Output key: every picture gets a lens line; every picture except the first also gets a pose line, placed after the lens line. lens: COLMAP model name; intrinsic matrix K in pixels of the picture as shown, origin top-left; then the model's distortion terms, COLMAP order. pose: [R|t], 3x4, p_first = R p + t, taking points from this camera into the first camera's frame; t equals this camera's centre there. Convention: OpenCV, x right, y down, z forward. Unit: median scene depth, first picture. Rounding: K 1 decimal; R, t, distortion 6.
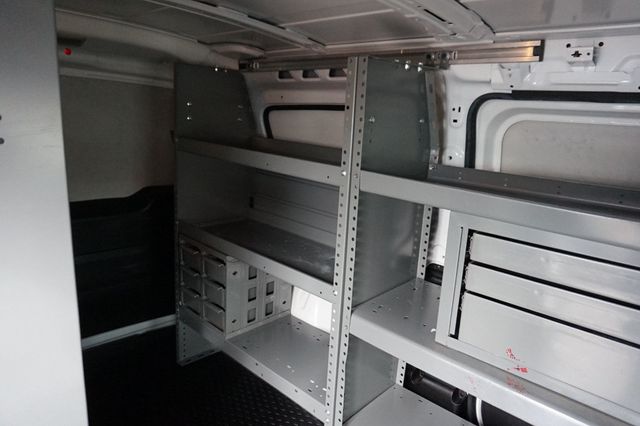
lens RADIAL K [[432.2, 0, 318.0], [0, 432.2, 212.7], [0, 0, 1]] dist [-0.022690, 0.018902]
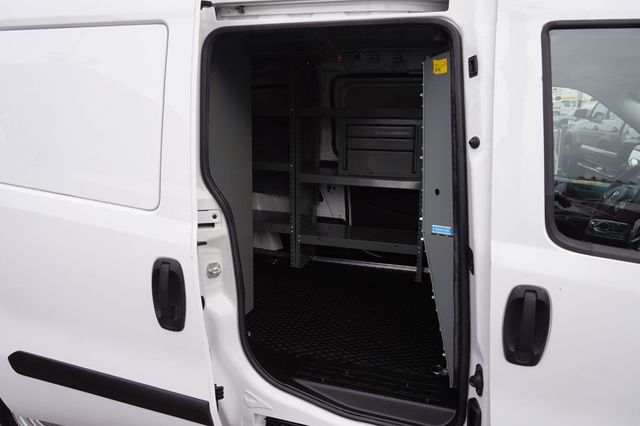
lens RADIAL K [[432.2, 0, 321.4], [0, 432.2, 214.3], [0, 0, 1]] dist [-0.022690, 0.018902]
pose [[0.903097, -0.149736, 0.402486, -0.707437], [0.140999, 0.988672, 0.051441, 0.316451], [-0.405629, 0.010294, 0.913980, -1.026525]]
